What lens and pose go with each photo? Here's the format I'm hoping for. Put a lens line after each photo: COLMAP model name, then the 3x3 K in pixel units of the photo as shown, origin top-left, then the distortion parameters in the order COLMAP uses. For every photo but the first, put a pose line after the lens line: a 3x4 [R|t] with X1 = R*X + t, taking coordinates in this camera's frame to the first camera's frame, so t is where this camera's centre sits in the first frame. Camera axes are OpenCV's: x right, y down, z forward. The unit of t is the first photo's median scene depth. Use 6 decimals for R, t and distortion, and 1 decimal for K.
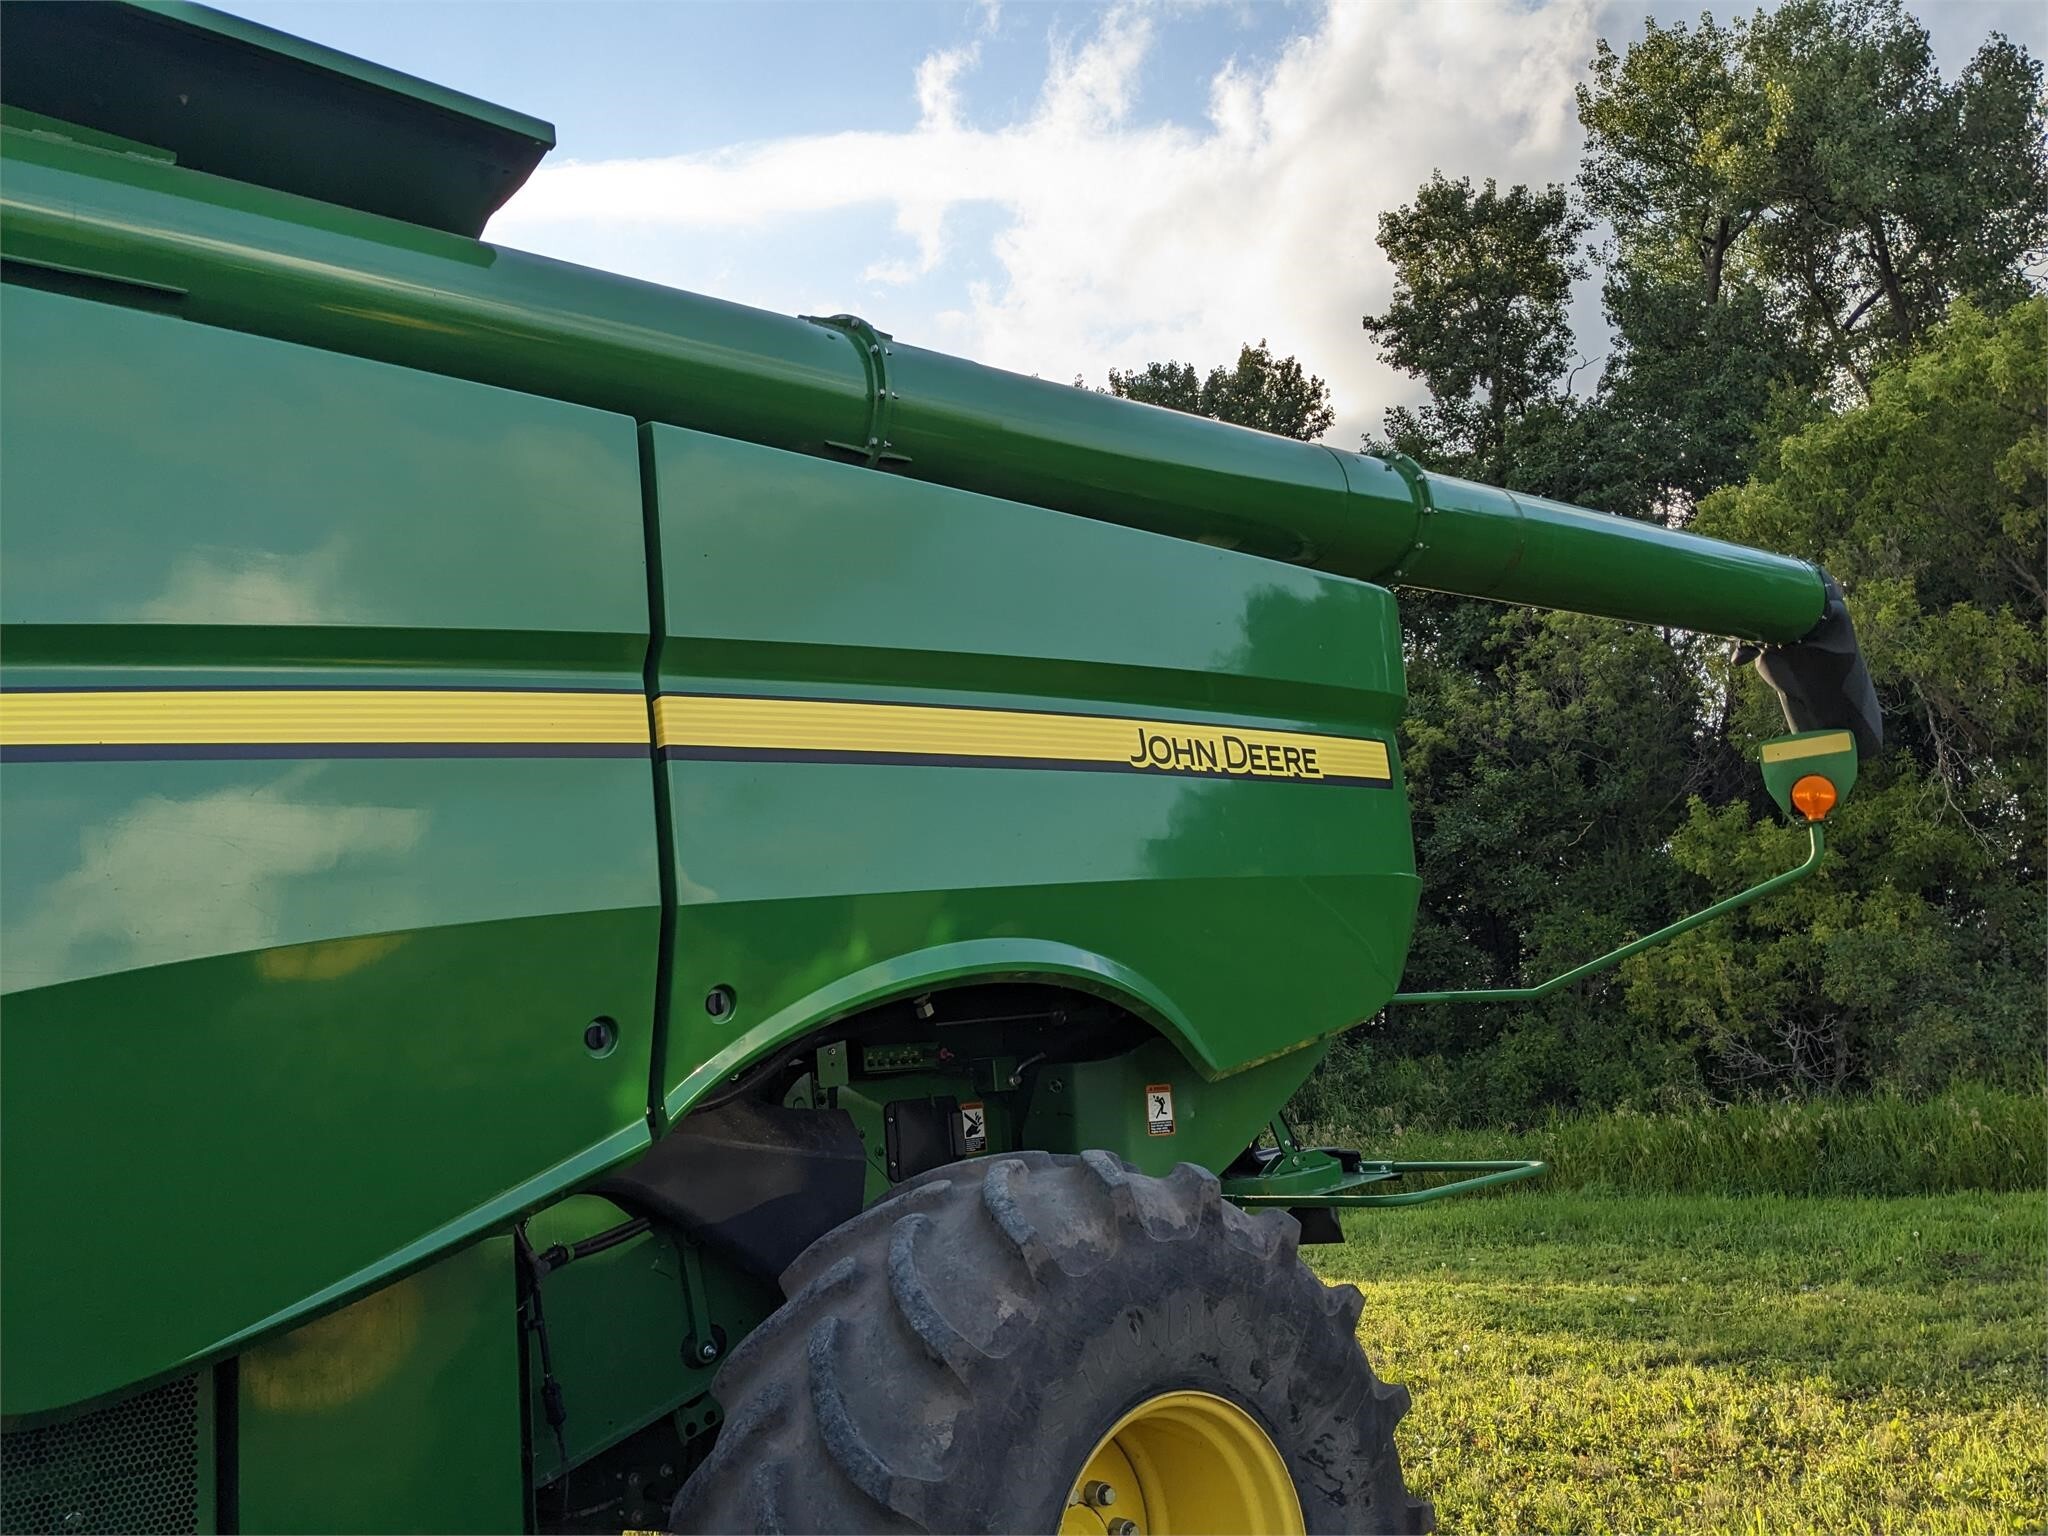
lens RADIAL K [[1614.2, 0, 992.1], [0, 1614.2, 754.3], [0, 0, 1]] dist [0.063444, -0.098178]
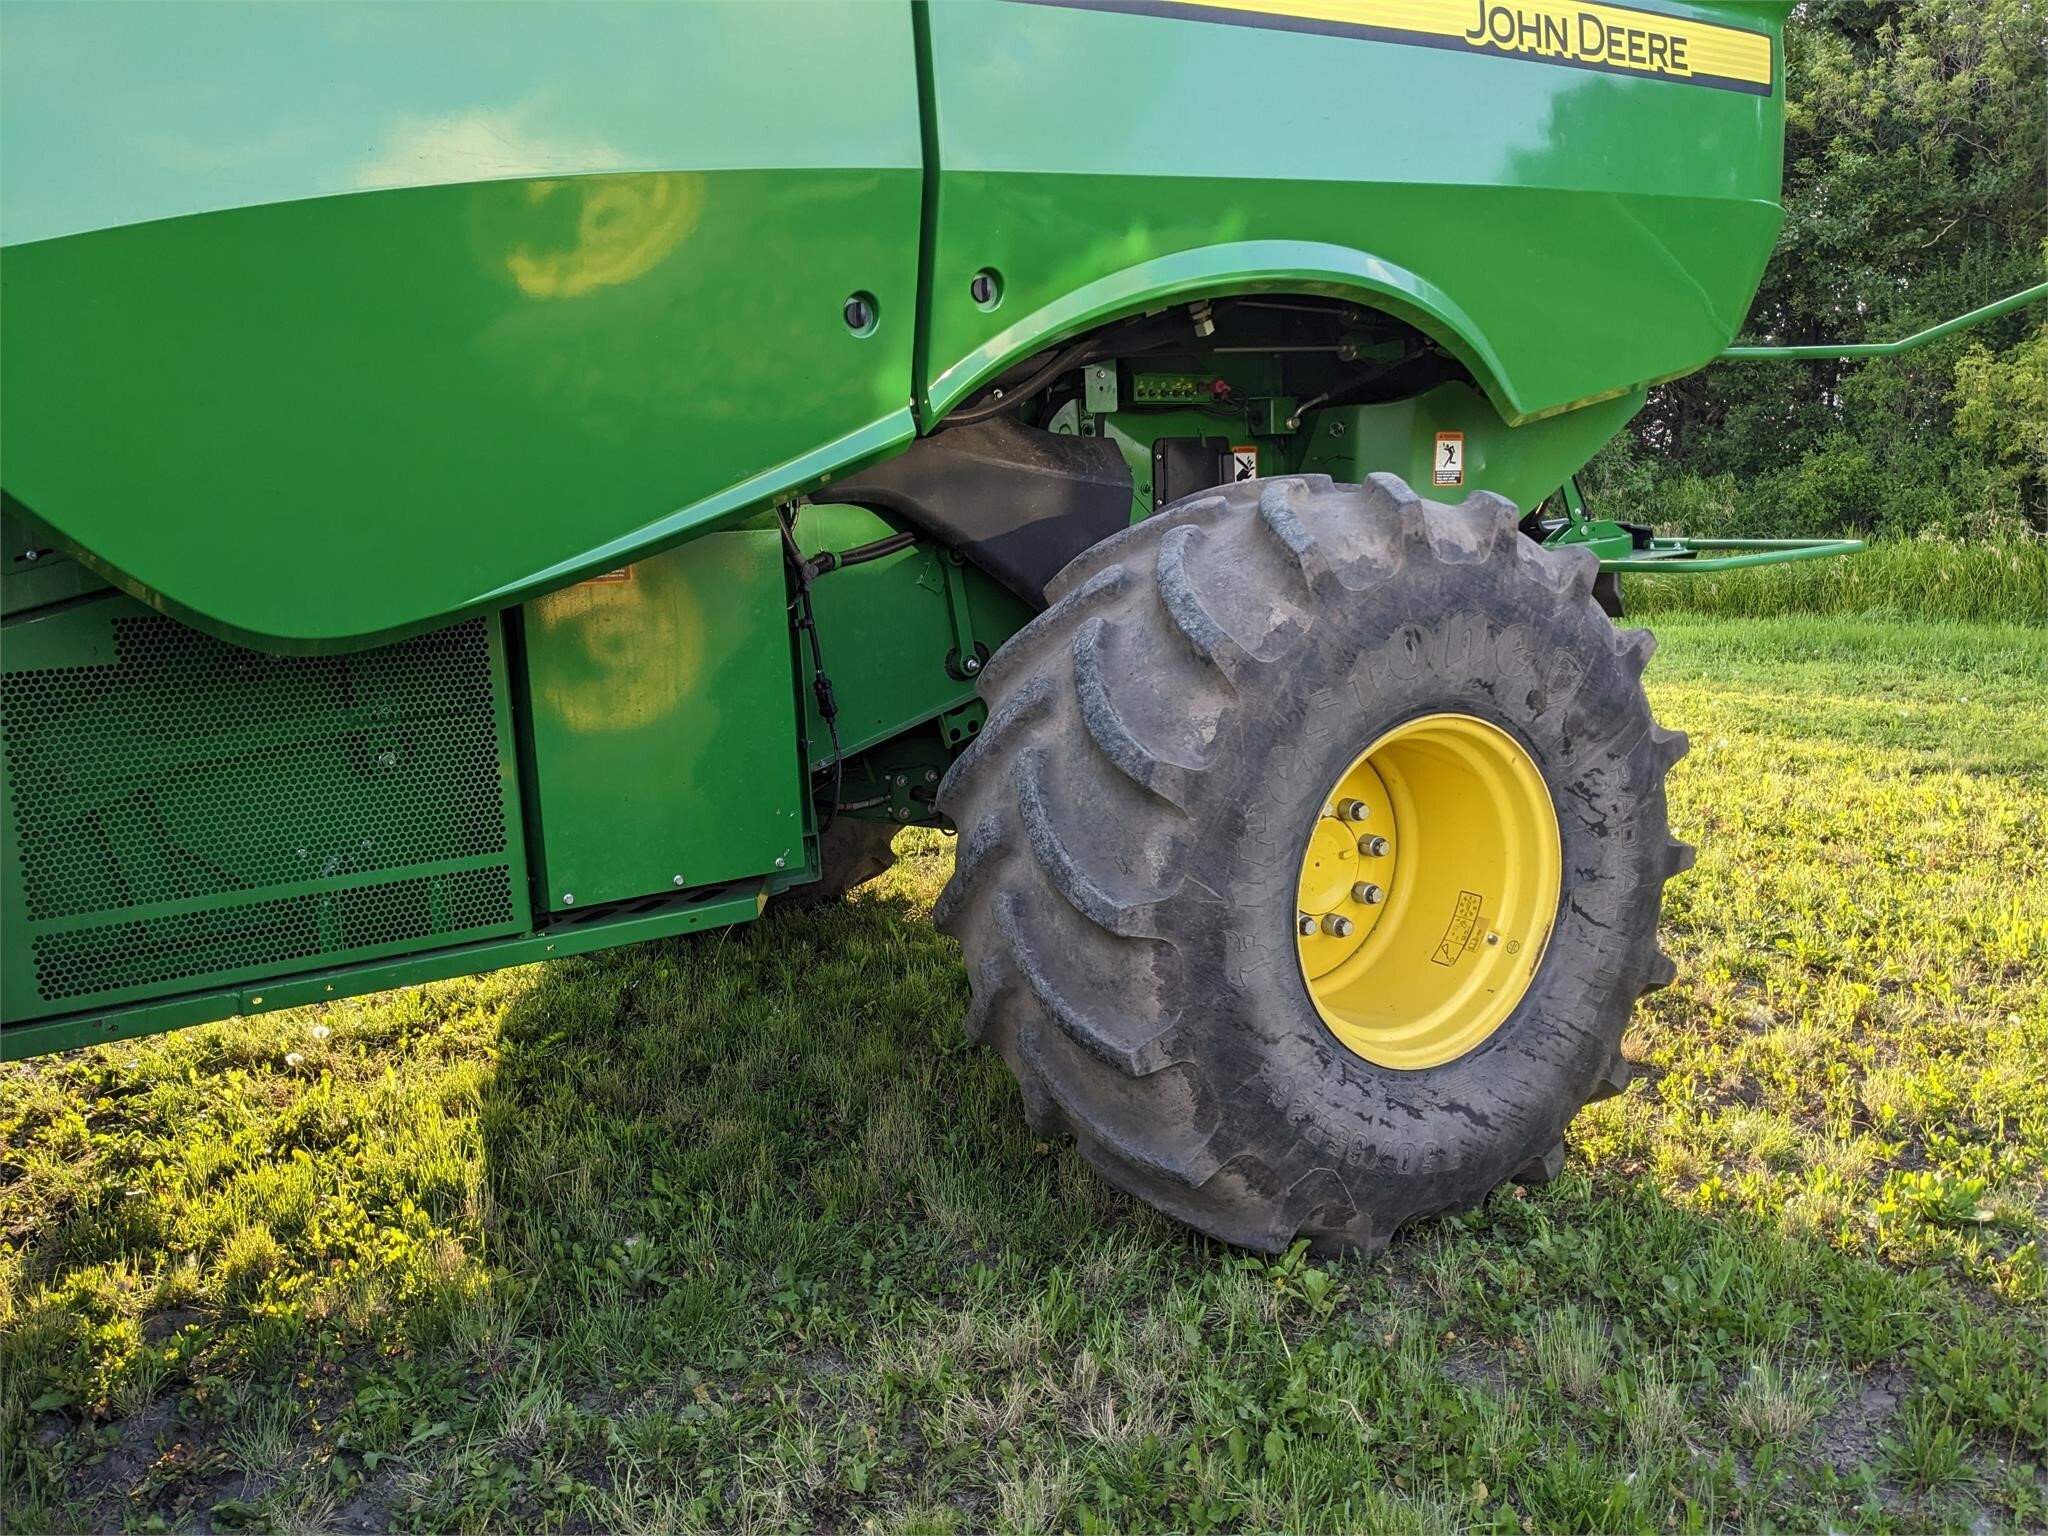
lens RADIAL K [[1614.2, 0, 1035.6], [0, 1614.2, 775.1], [0, 0, 1]] dist [0.063444, -0.098178]
pose [[0.990805, 0.068196, -0.116855, -0.010592], [-0.021206, 0.931282, 0.363682, 0.056282], [0.133627, -0.357859, 0.924165, 0.041025]]
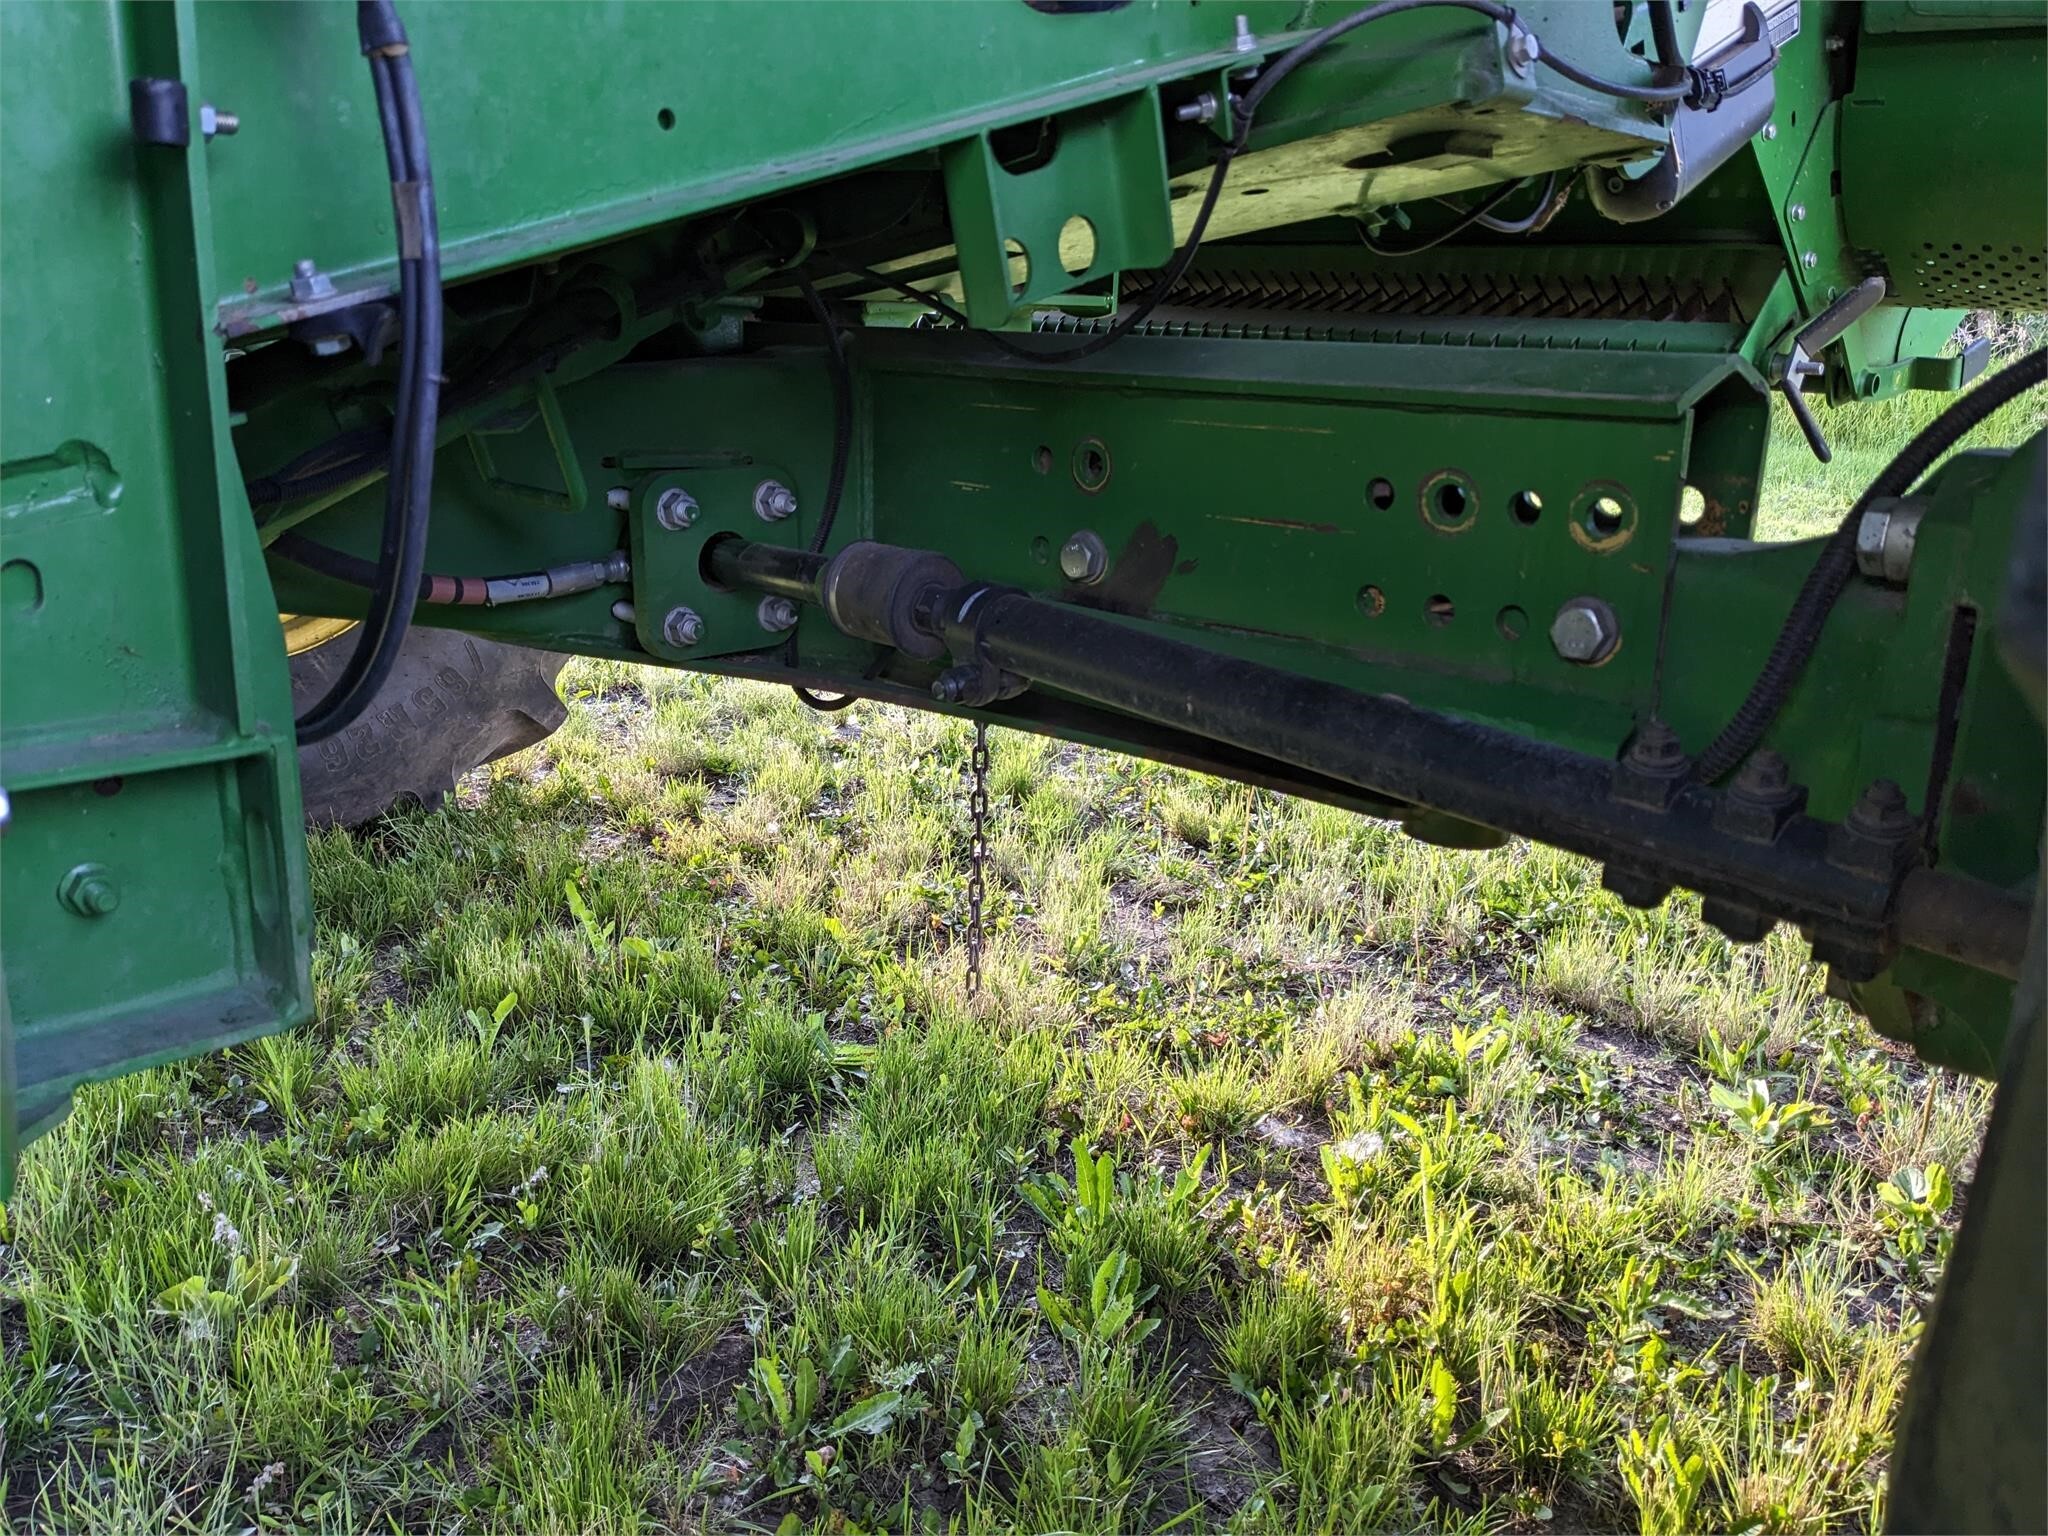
lens RADIAL K [[1614.2, 0, 1019.0], [0, 1614.2, 761.6], [0, 0, 1]] dist [0.063444, -0.098178]
pose [[0.989079, 0.097912, 0.110168, -0.181065], [-0.137121, 0.885381, 0.444182, 0.338231], [-0.054050, -0.454437, 0.889138, 0.696860]]
